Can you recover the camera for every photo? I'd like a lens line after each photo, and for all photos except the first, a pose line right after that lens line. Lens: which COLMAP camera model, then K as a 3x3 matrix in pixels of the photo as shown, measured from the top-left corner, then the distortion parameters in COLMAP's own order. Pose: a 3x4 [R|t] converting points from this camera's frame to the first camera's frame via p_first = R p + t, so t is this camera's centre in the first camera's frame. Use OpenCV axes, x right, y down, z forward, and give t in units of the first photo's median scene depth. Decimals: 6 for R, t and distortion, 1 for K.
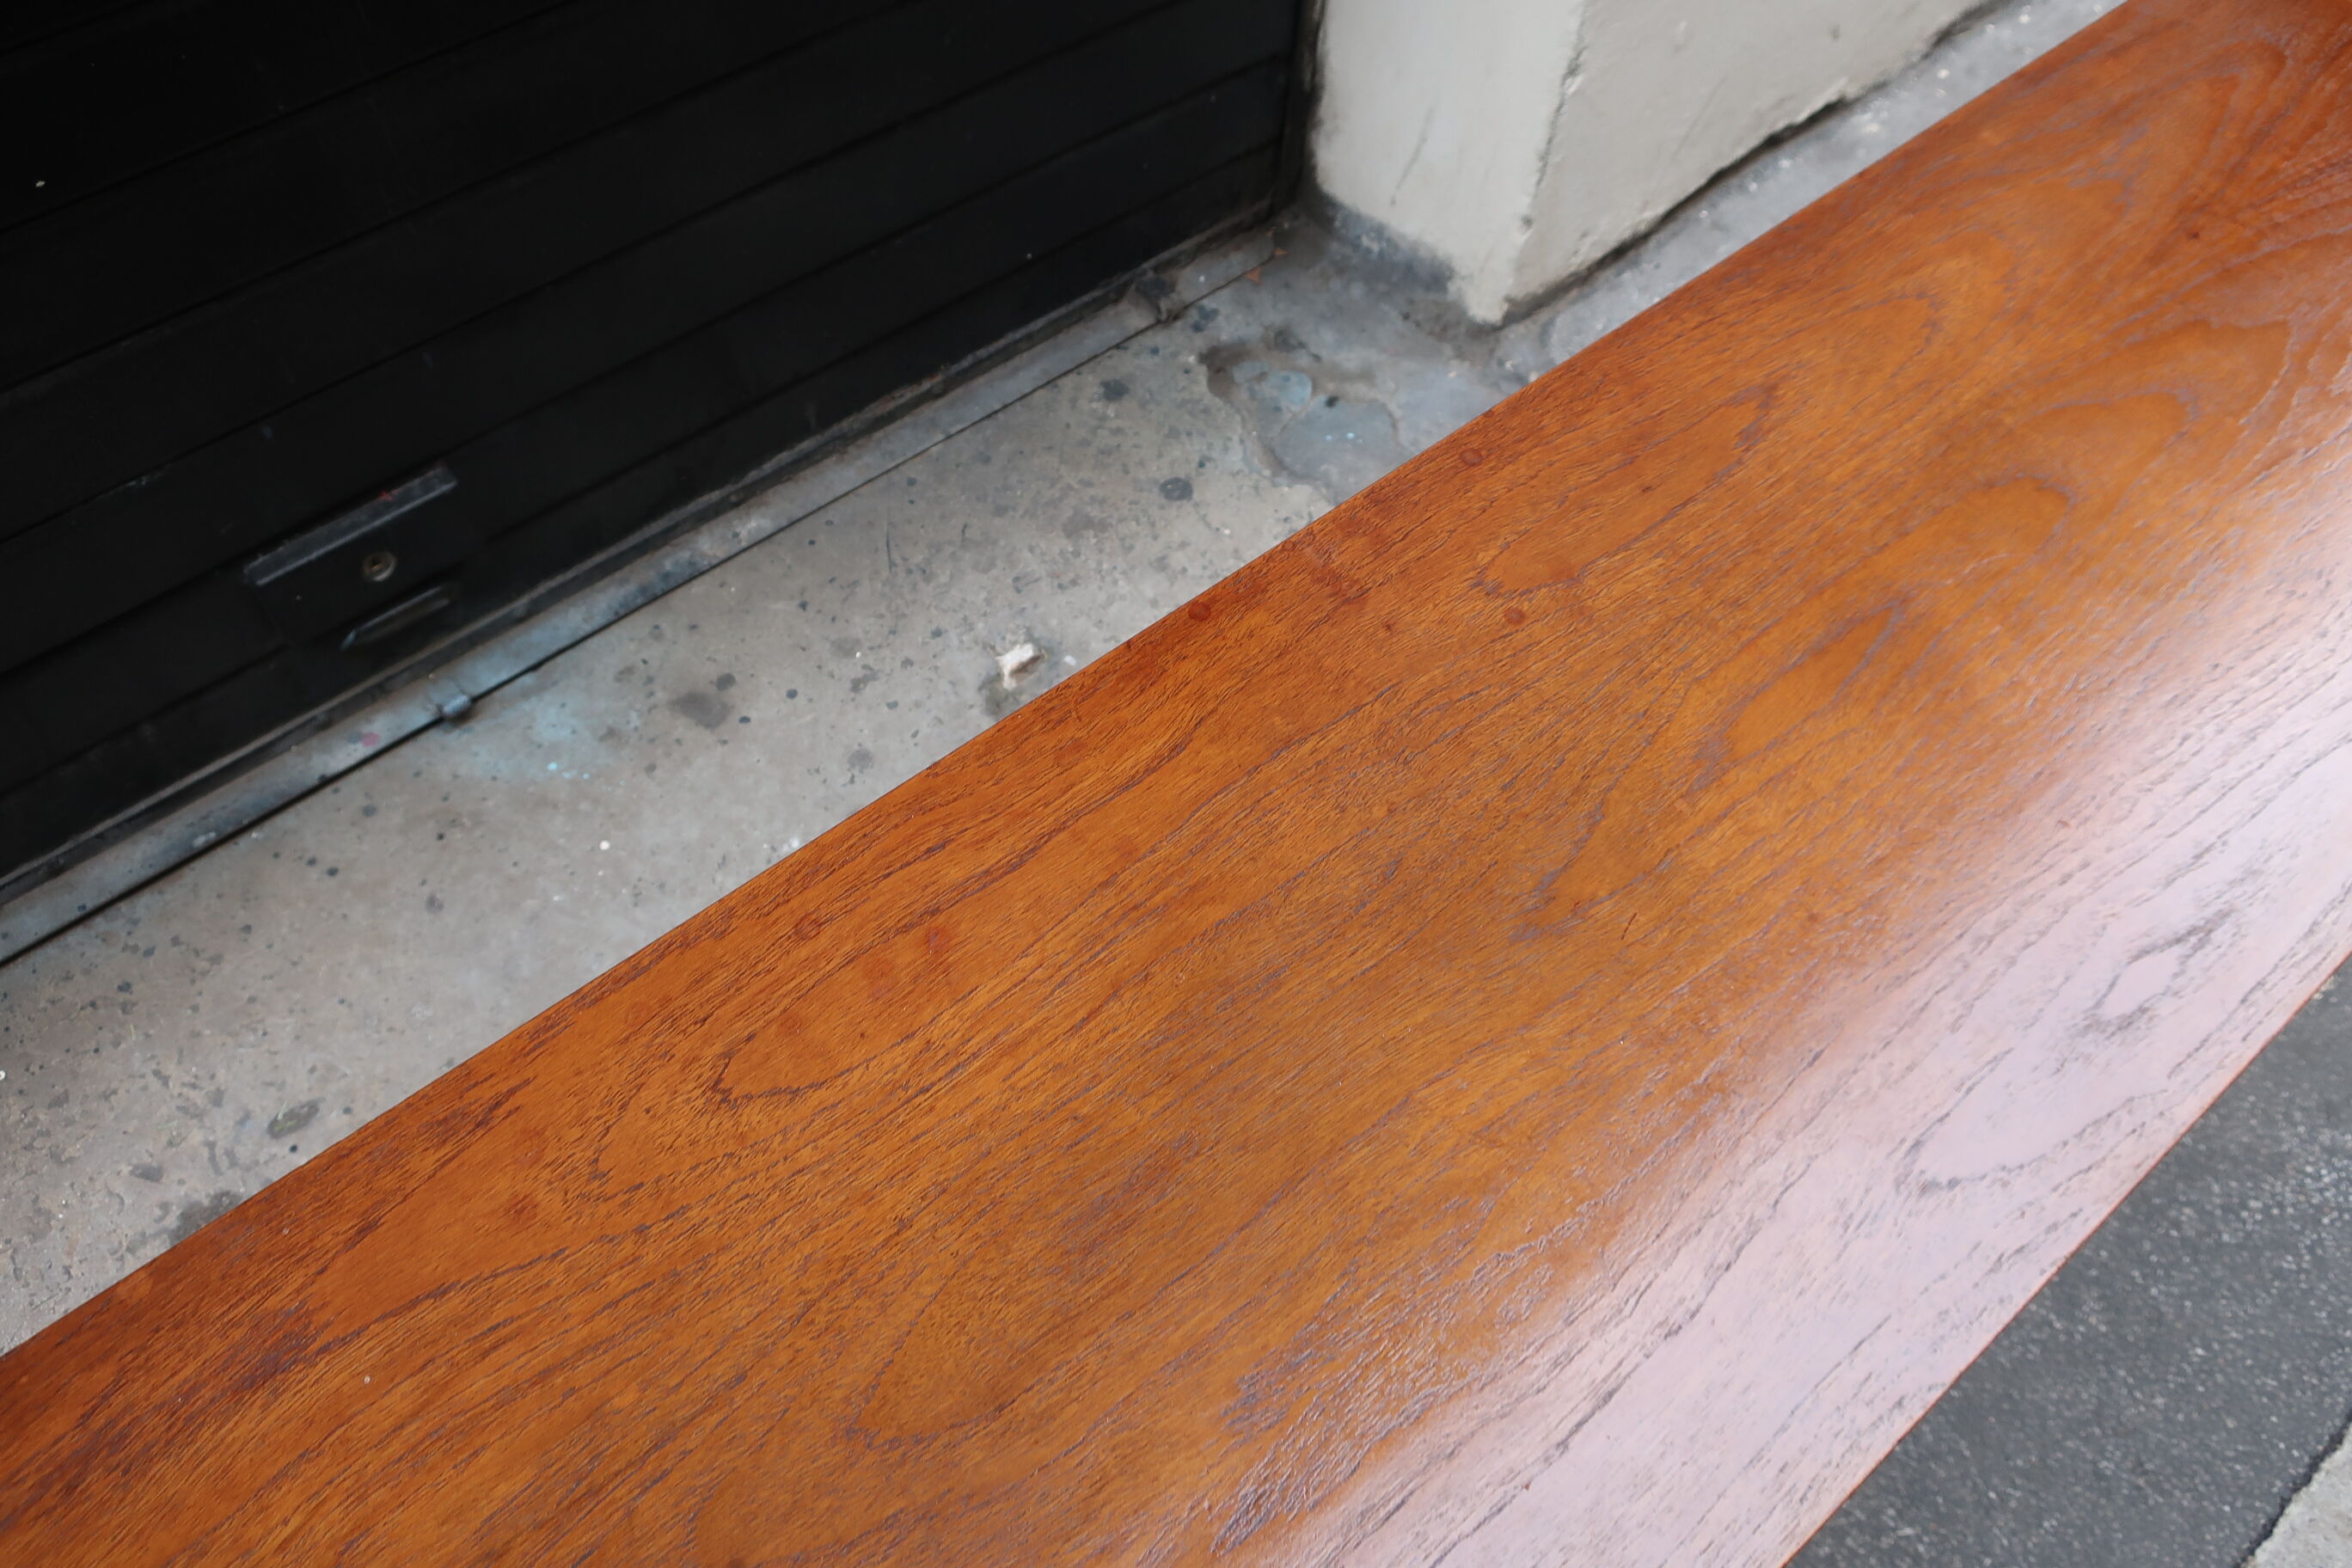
lens RADIAL K [[1855.7, 0, 1175.1], [0, 1855.7, 798.7], [0, 0, 1]] dist [-0.002671, 0.004965]
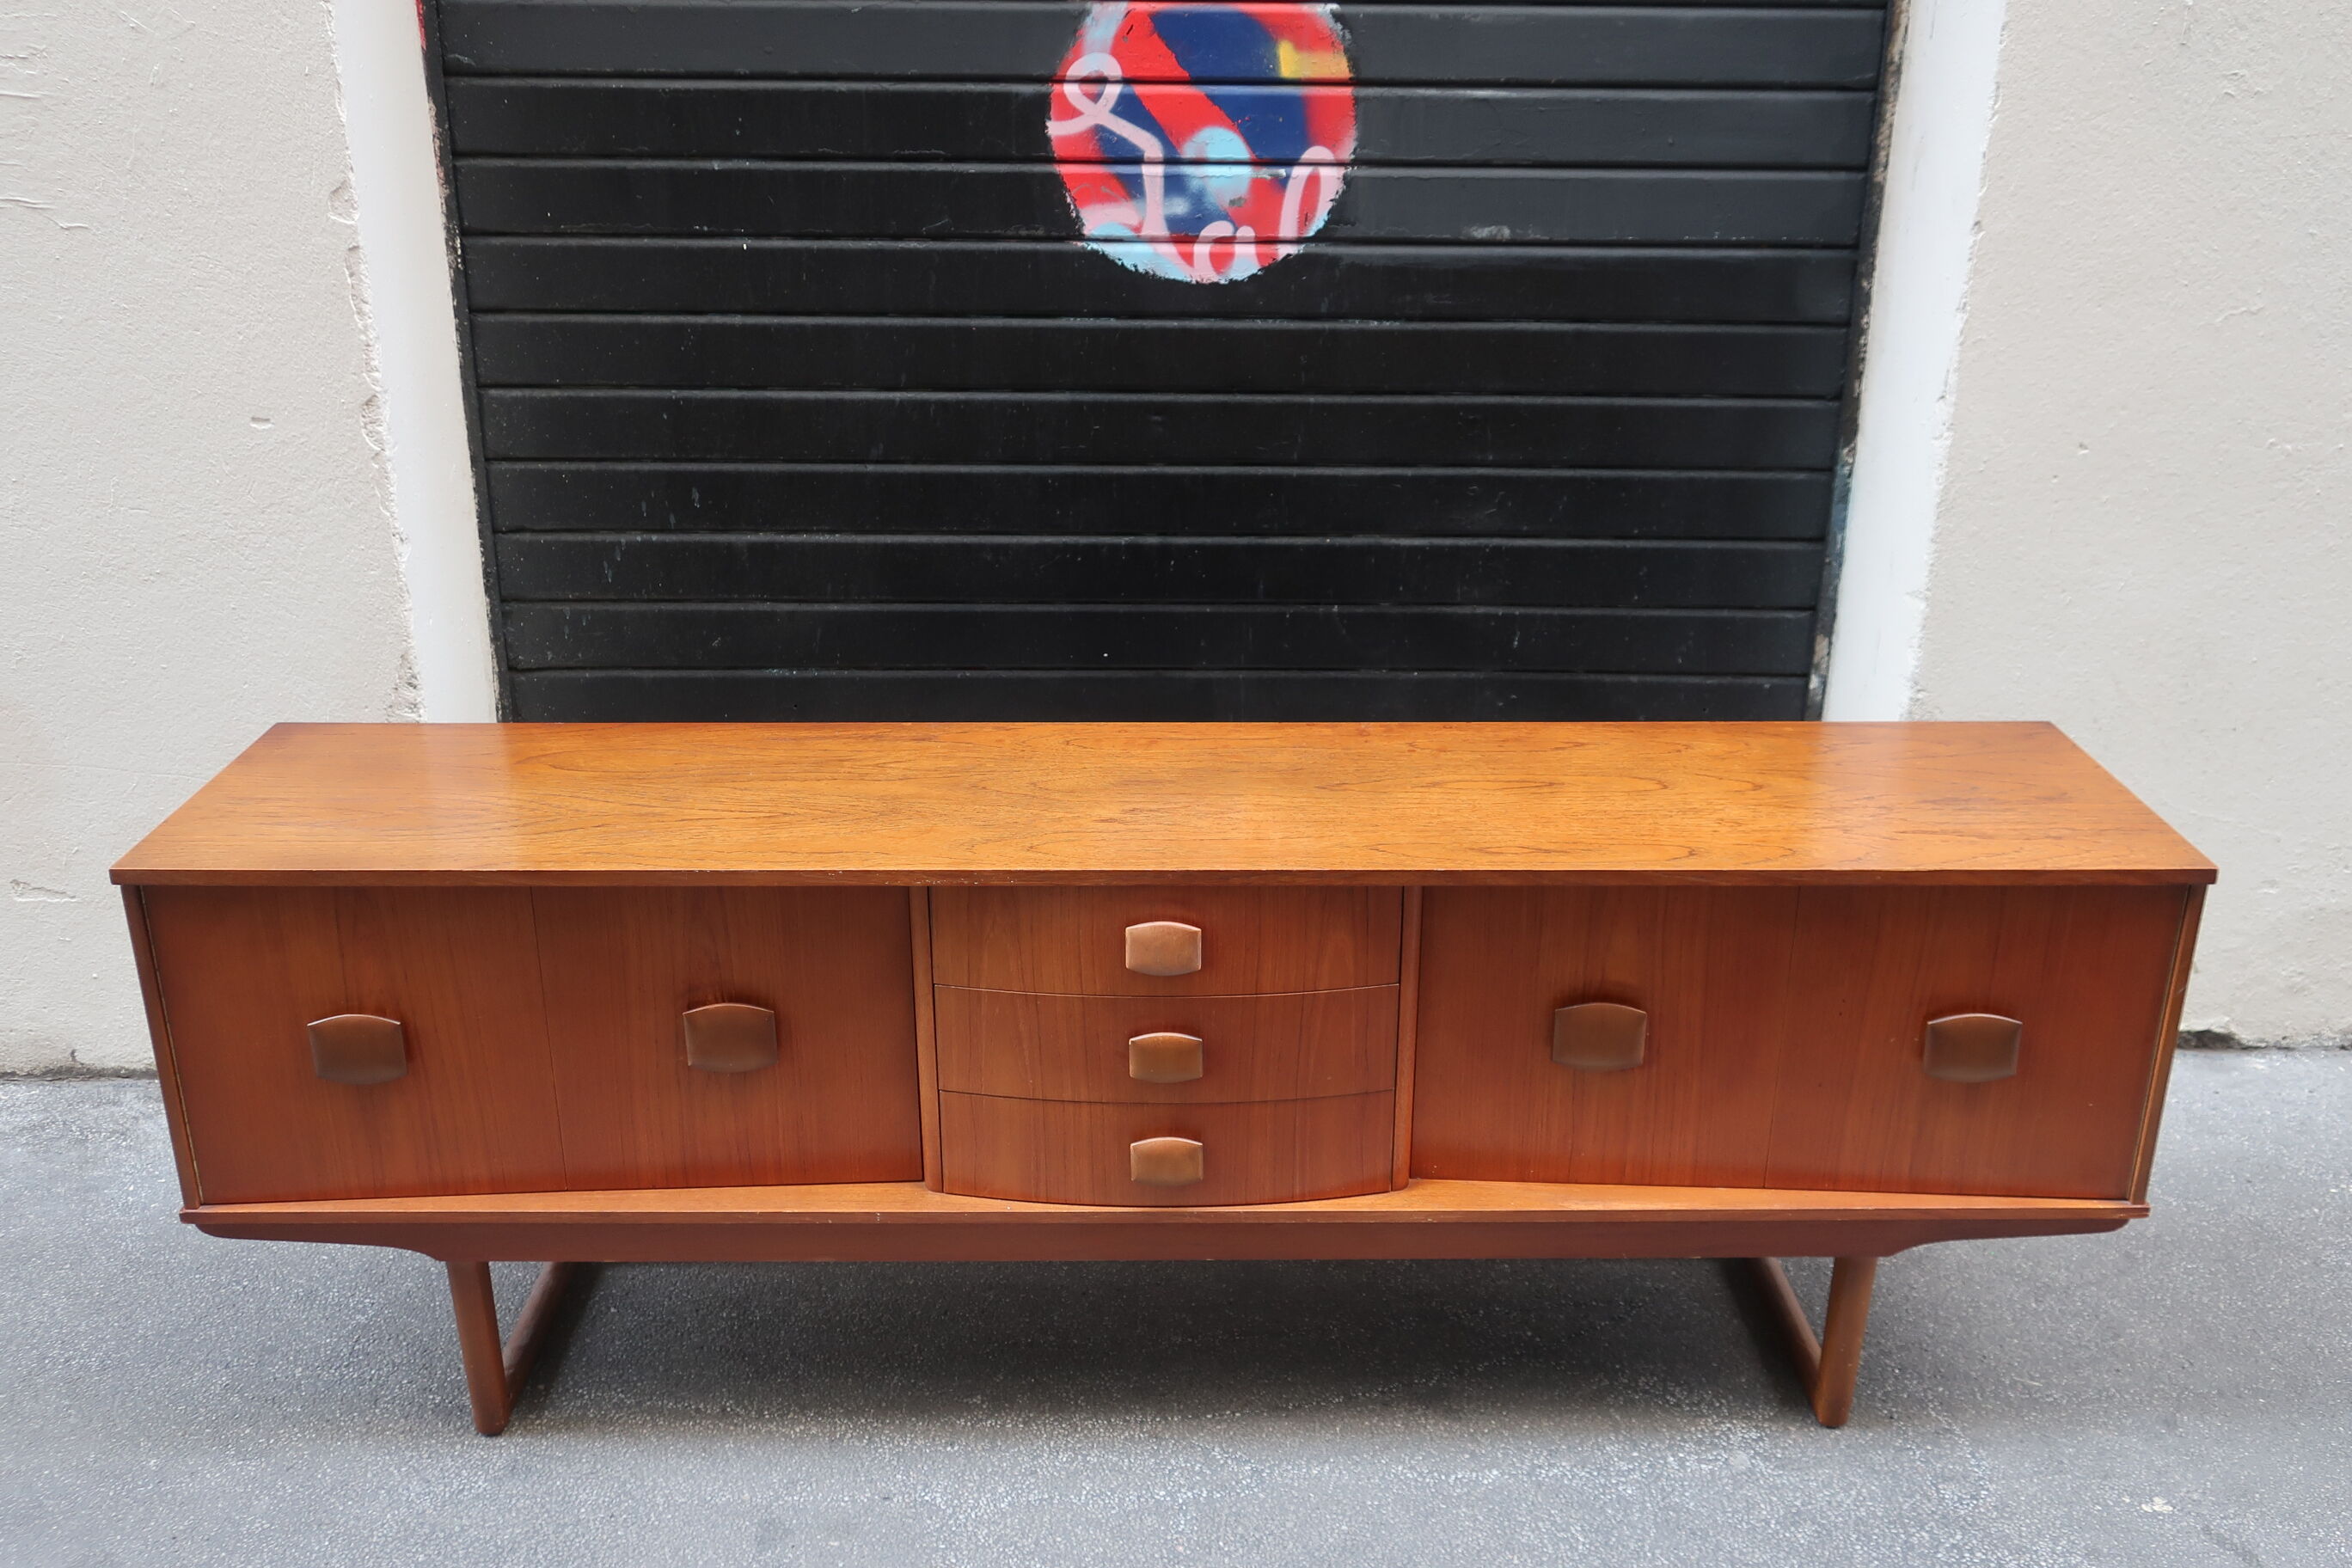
lens RADIAL K [[2098.2, 0, 1166.2], [0, 2098.2, 789.8], [0, 0, 1]] dist [-0.002153, 0.002274]
pose [[0.764140, 0.180262, -0.619351, 1.934312], [-0.520738, 0.739041, -0.427375, 1.519183], [0.380687, 0.649095, 0.658600, -1.130840]]
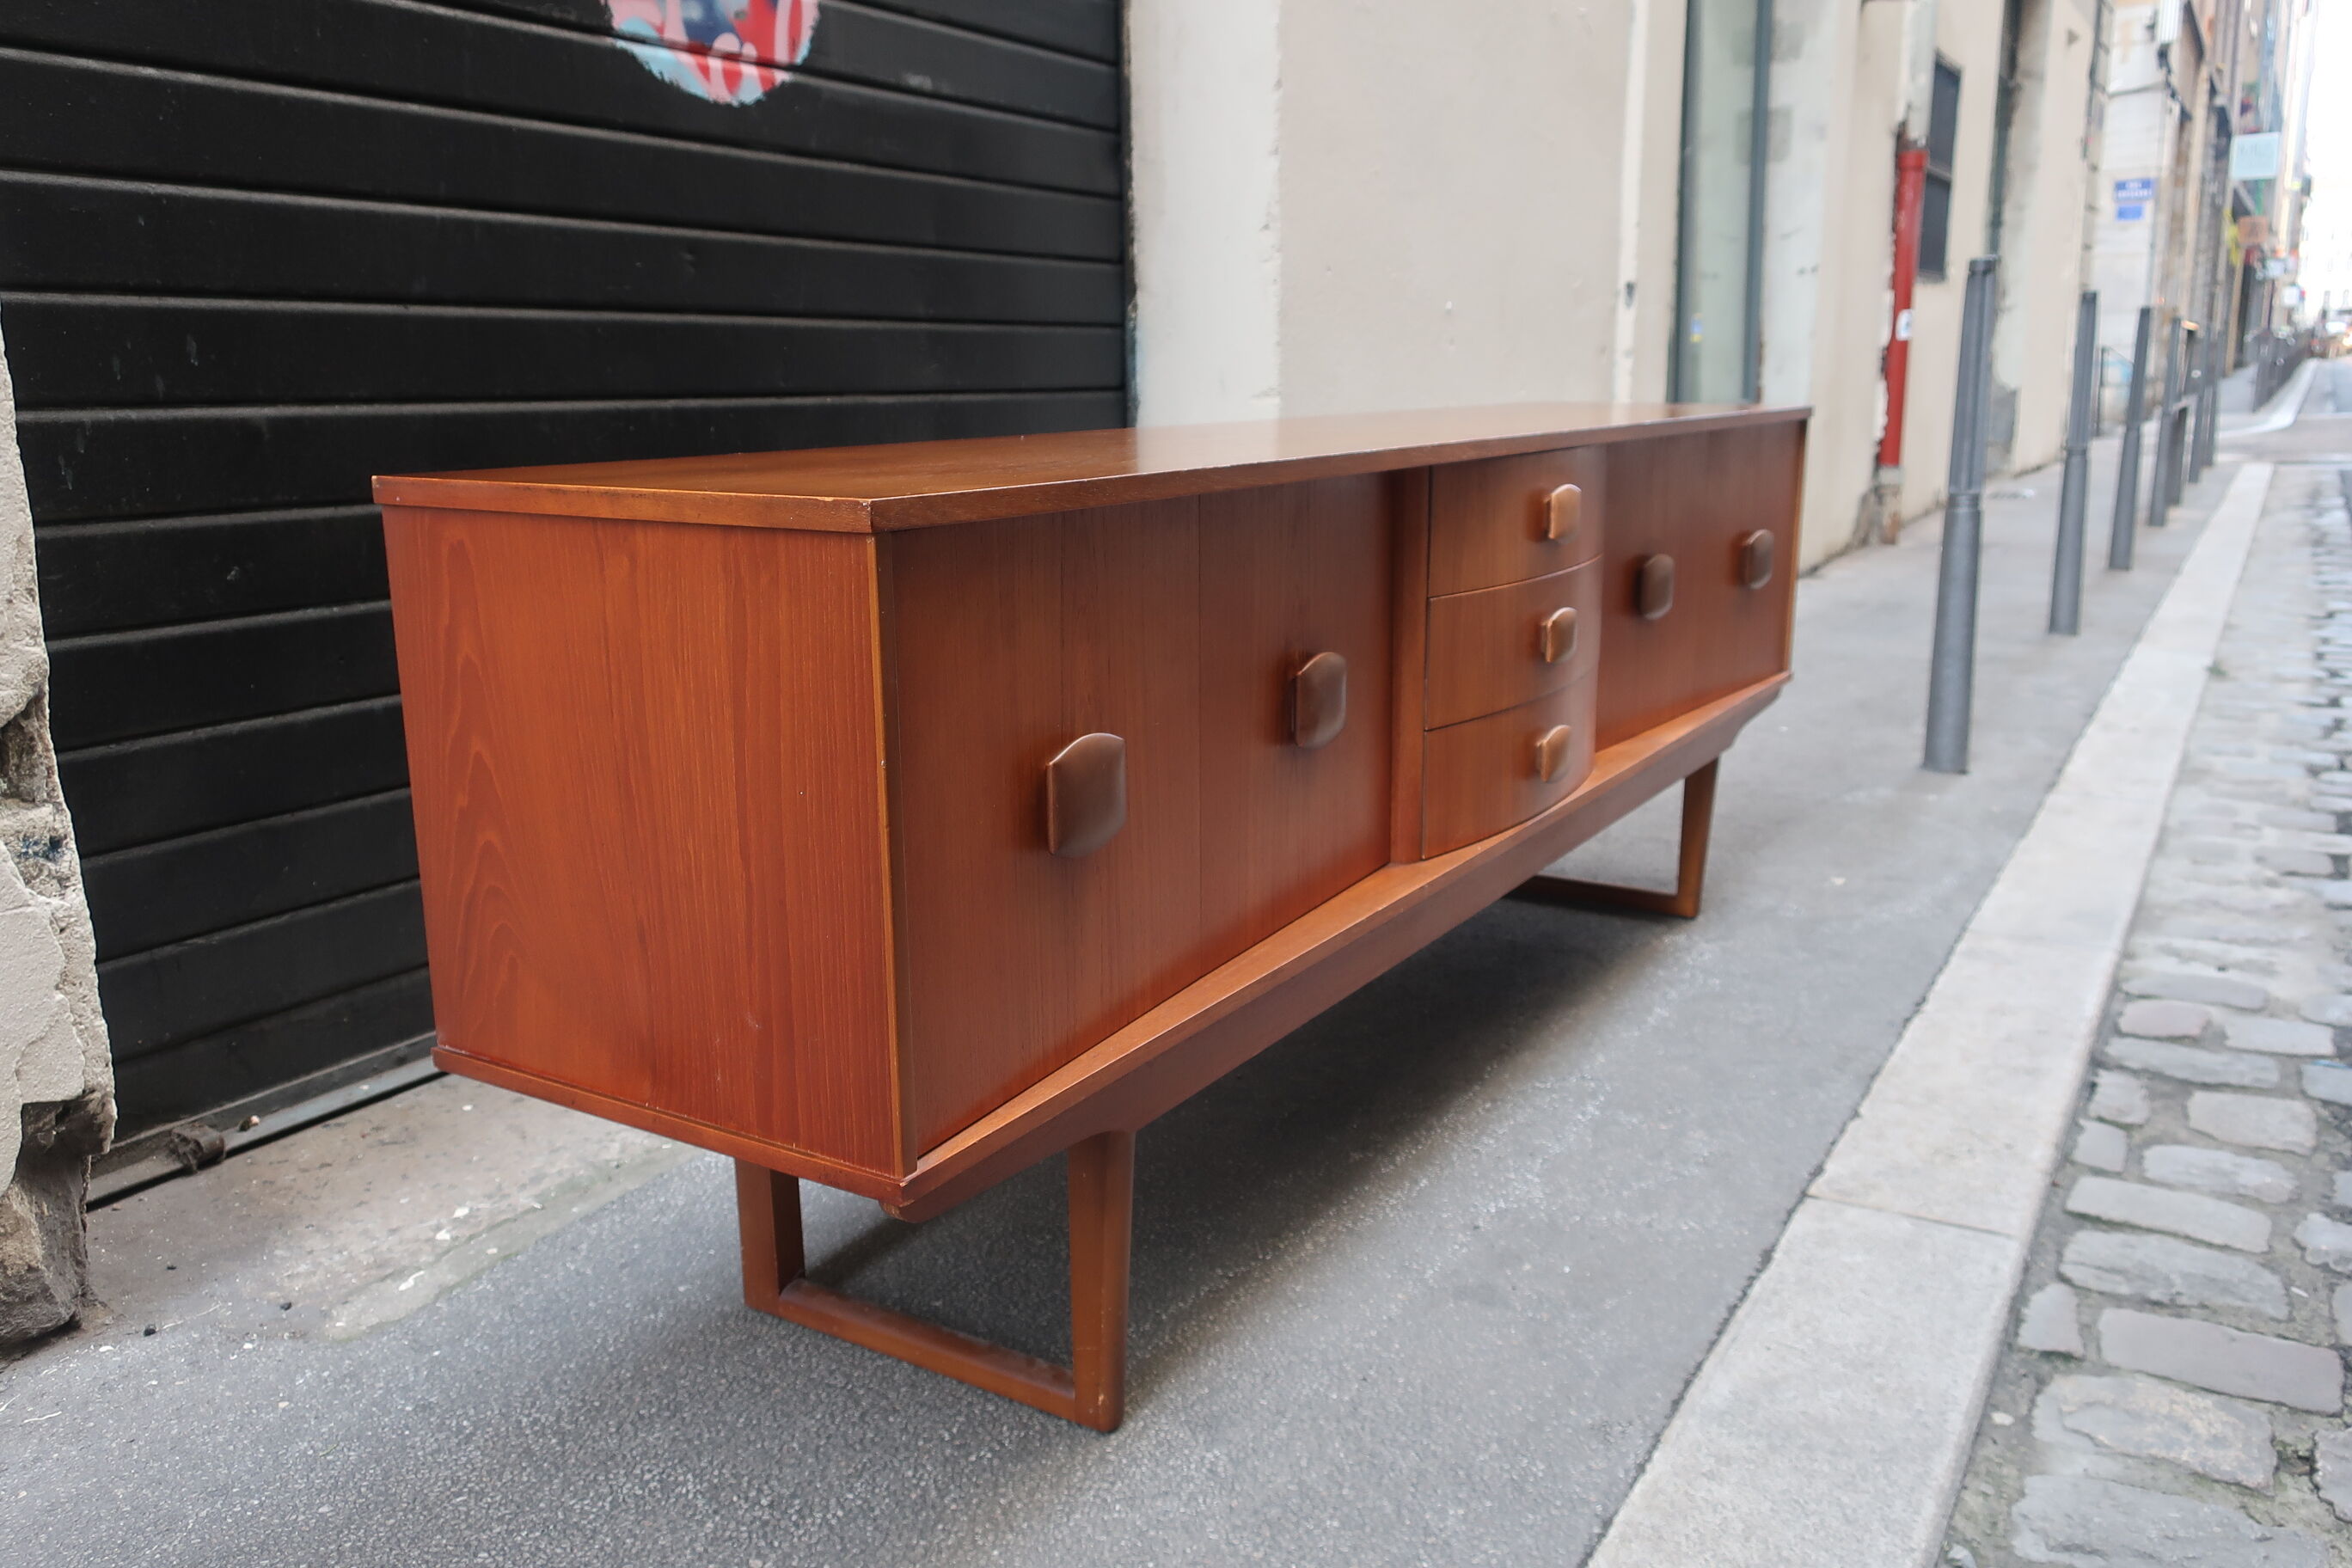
lens RADIAL K [[1855.7, 0, 1173.9], [0, 1855.7, 793.0], [0, 0, 1]] dist [-0.002671, 0.004965]
pose [[0.948909, -0.136395, 0.284549, -1.084053], [0.296483, 0.694090, -0.656001, 2.235068], [-0.108027, 0.706849, 0.699067, -0.556941]]
